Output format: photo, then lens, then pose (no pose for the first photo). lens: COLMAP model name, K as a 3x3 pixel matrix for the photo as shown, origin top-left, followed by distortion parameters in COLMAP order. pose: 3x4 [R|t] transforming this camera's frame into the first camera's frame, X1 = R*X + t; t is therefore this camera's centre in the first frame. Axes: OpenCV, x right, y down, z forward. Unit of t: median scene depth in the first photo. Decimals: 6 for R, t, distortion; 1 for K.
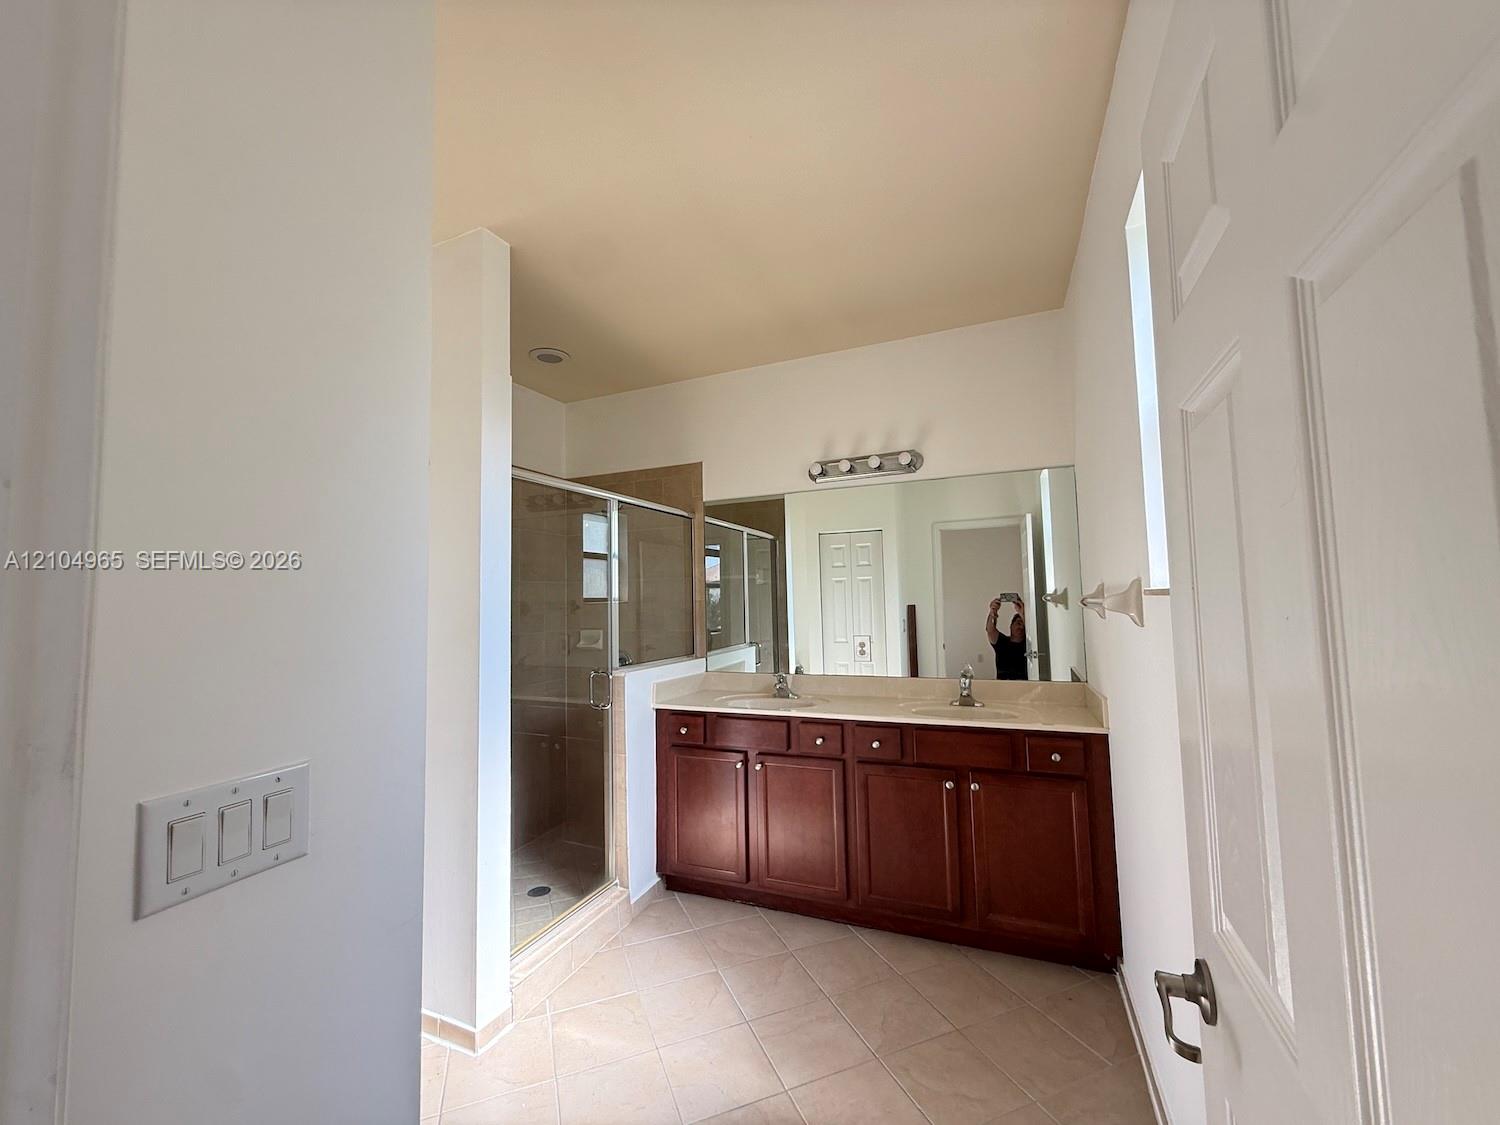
lens RADIAL K [[598.7, 0, 743.3], [0, 598.7, 562.9], [0, 0, 1]] dist [-0.000025, -0.000144]
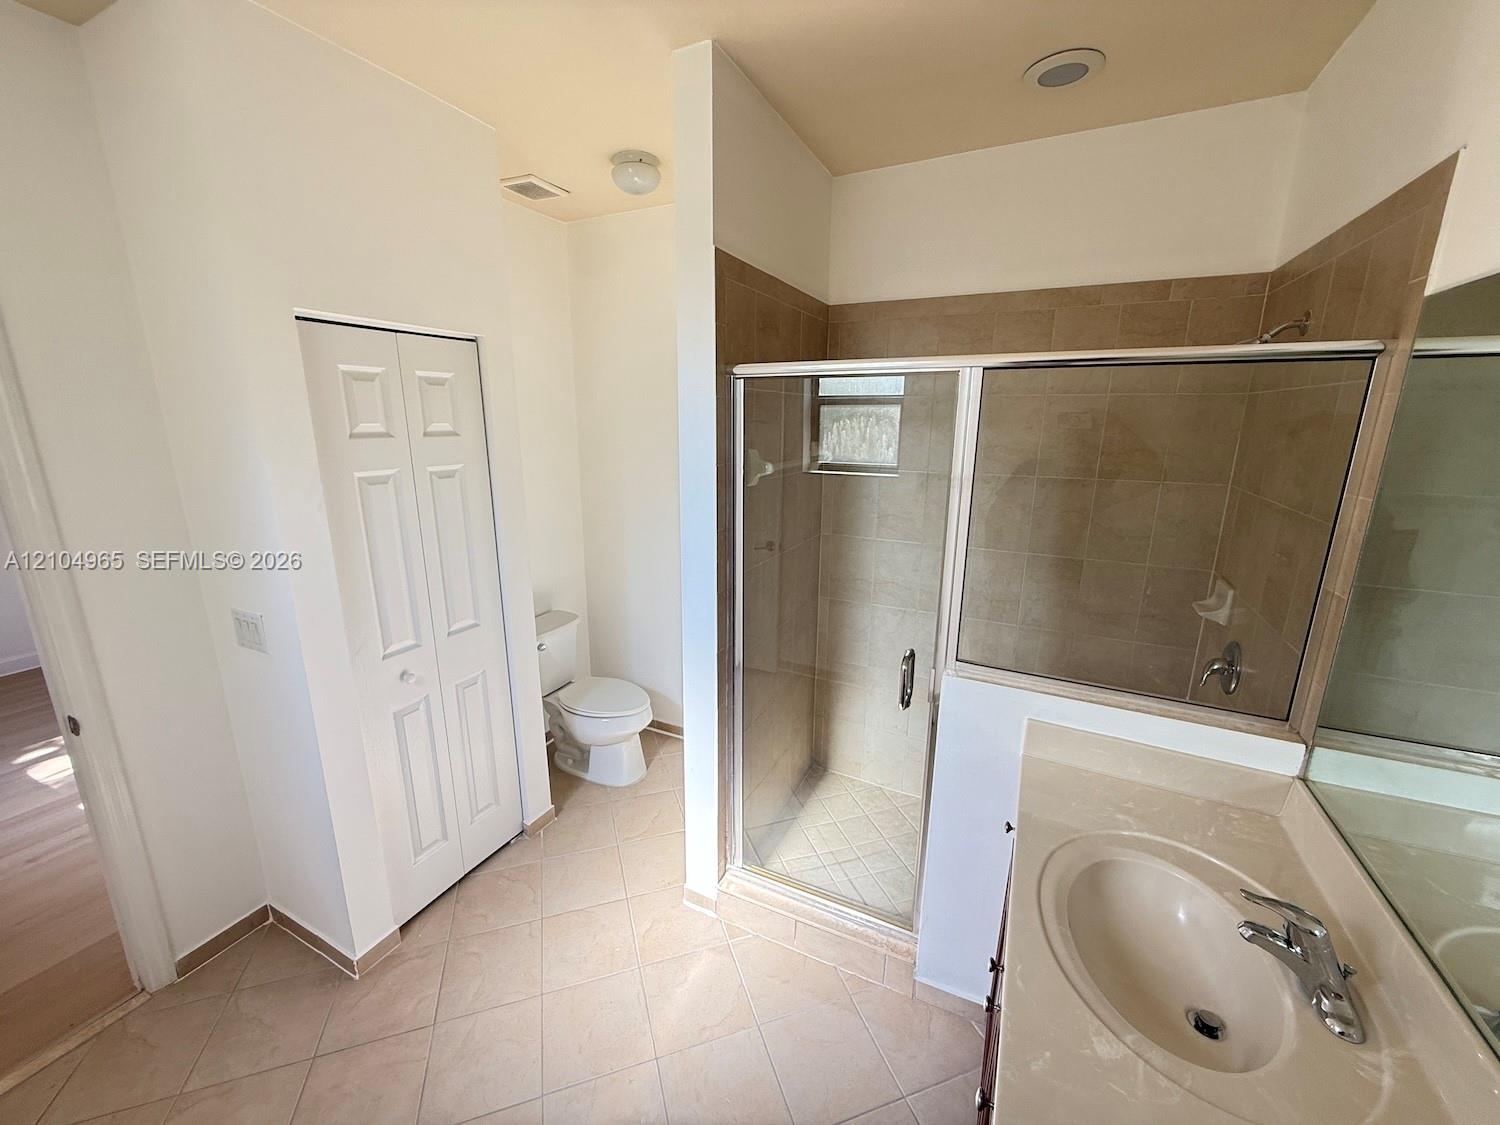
lens RADIAL K [[598.7, 0, 750.8], [0, 598.7, 558.9], [0, 0, 1]] dist [-0.000025, -0.000144]
pose [[-0.045050, 0.254622, -0.965991, 0.346187], [0.057295, 0.966039, 0.251963, -0.084722], [0.997340, -0.043996, -0.058109, 0.810589]]
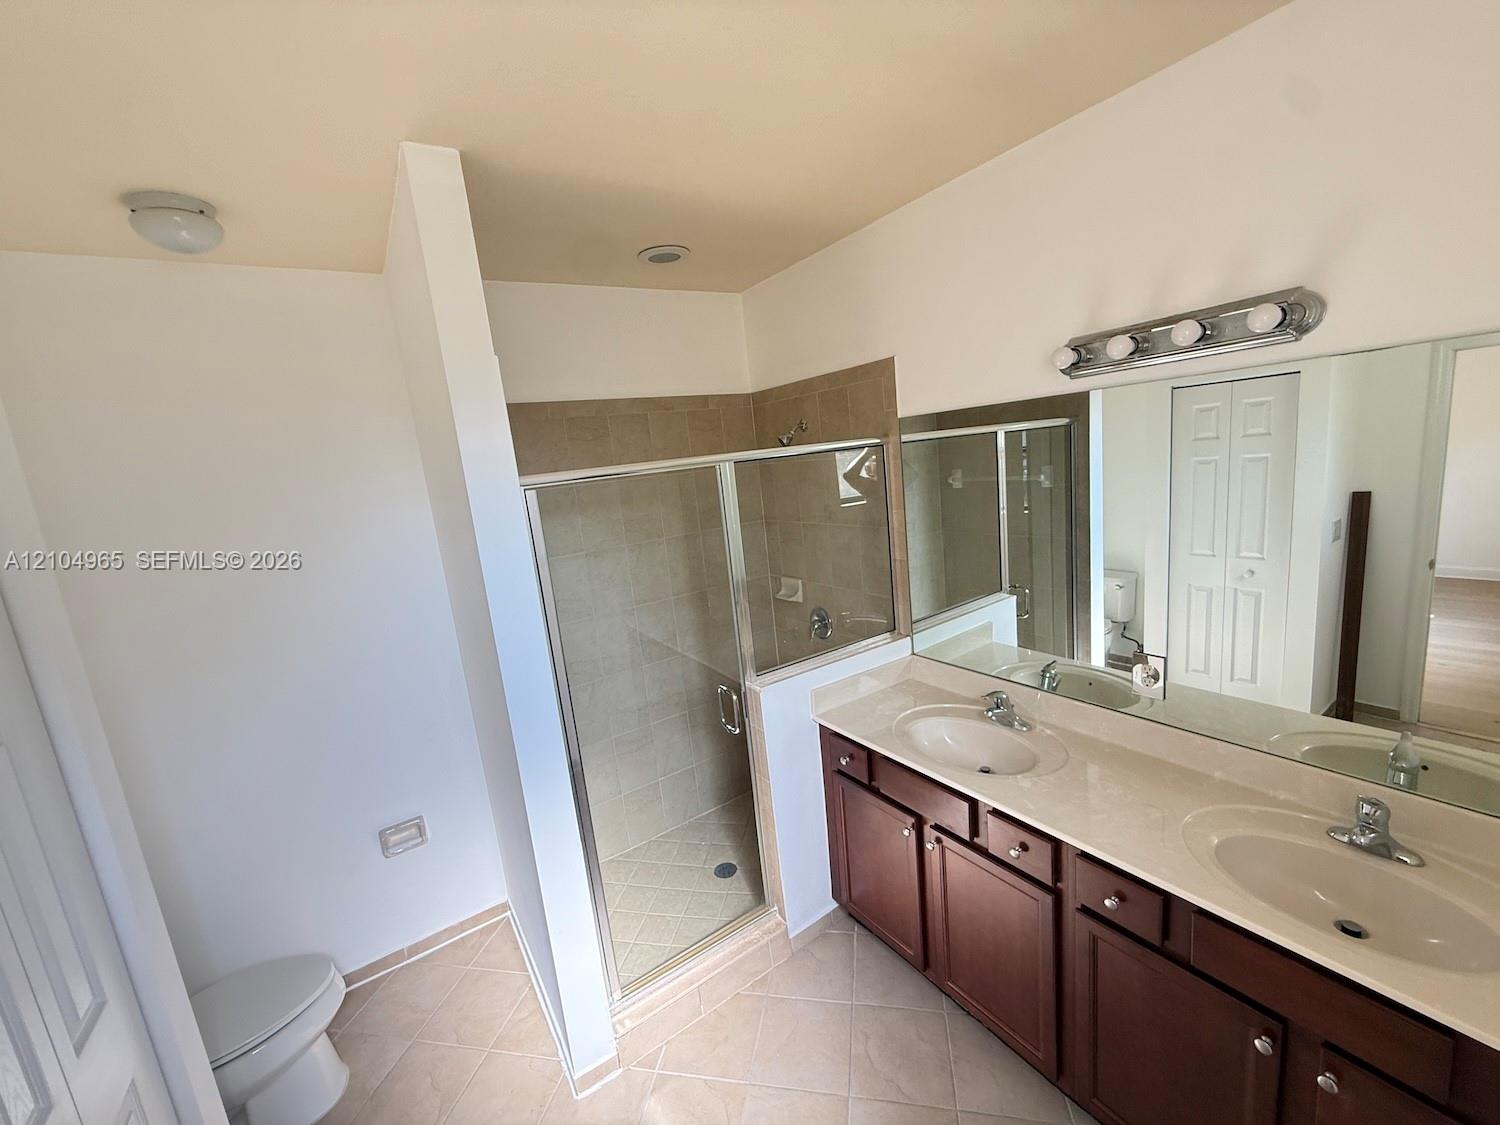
lens RADIAL K [[598.7, 0, 744.9], [0, 598.7, 560.0], [0, 0, 1]] dist [-0.000025, -0.000144]
pose [[0.835746, 0.029168, -0.548340, 0.201274], [0.121418, 0.964055, 0.236339, -0.156927], [0.535524, -0.264098, 0.802164, 0.388266]]
